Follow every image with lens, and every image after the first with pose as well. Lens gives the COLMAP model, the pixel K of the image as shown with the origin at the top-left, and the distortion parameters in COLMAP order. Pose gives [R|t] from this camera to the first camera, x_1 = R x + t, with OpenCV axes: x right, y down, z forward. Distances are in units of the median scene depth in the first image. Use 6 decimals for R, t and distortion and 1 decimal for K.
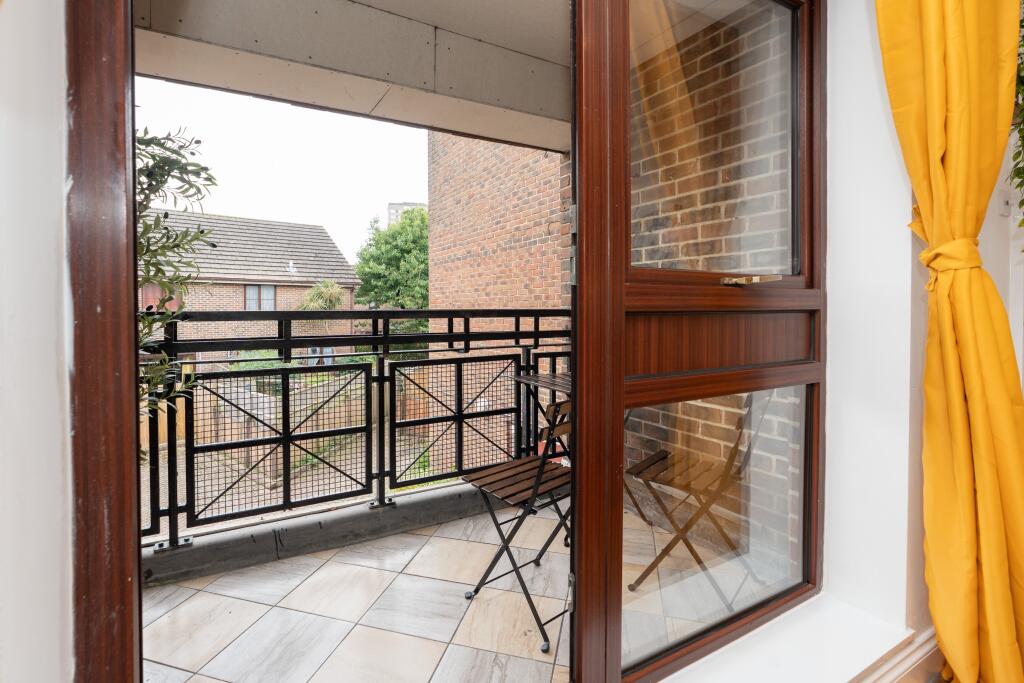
lens RADIAL K [[474.2, 0, 488.4], [0, 474.2, 316.7], [0, 0, 1]] dist [0.001476, -0.000044]
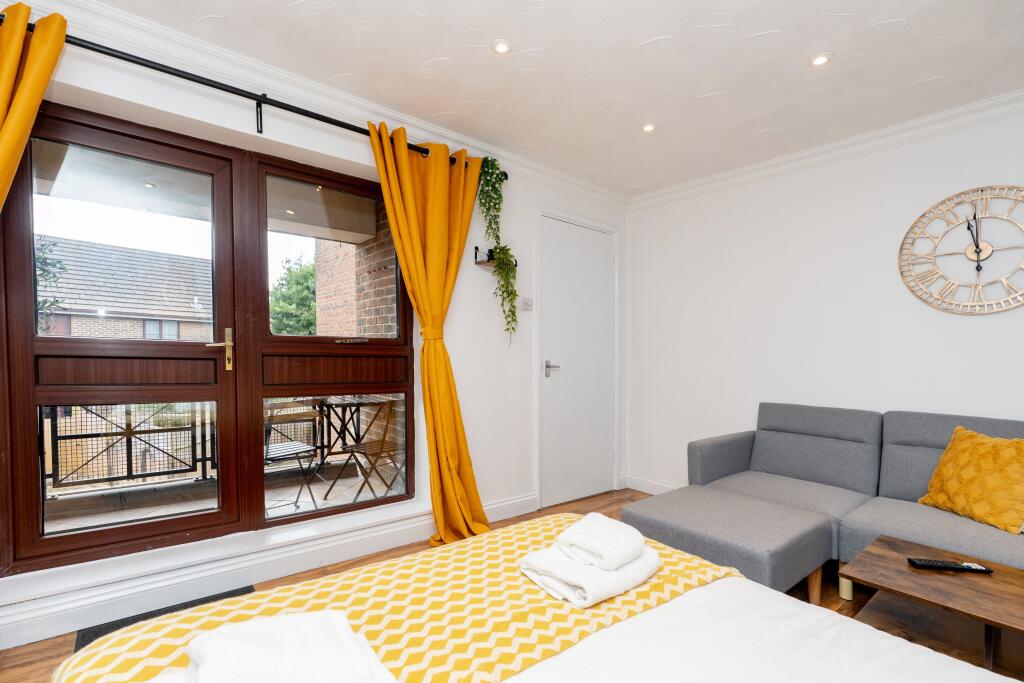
lens RADIAL K [[474.2, 0, 512.9], [0, 474.2, 377.4], [0, 0, 1]] dist [0.001476, -0.000044]
pose [[0.985639, 0.015412, 0.168163, 0.481907], [-0.021953, 0.999070, 0.037104, -0.004536], [-0.167435, -0.040263, 0.985061, -0.637106]]
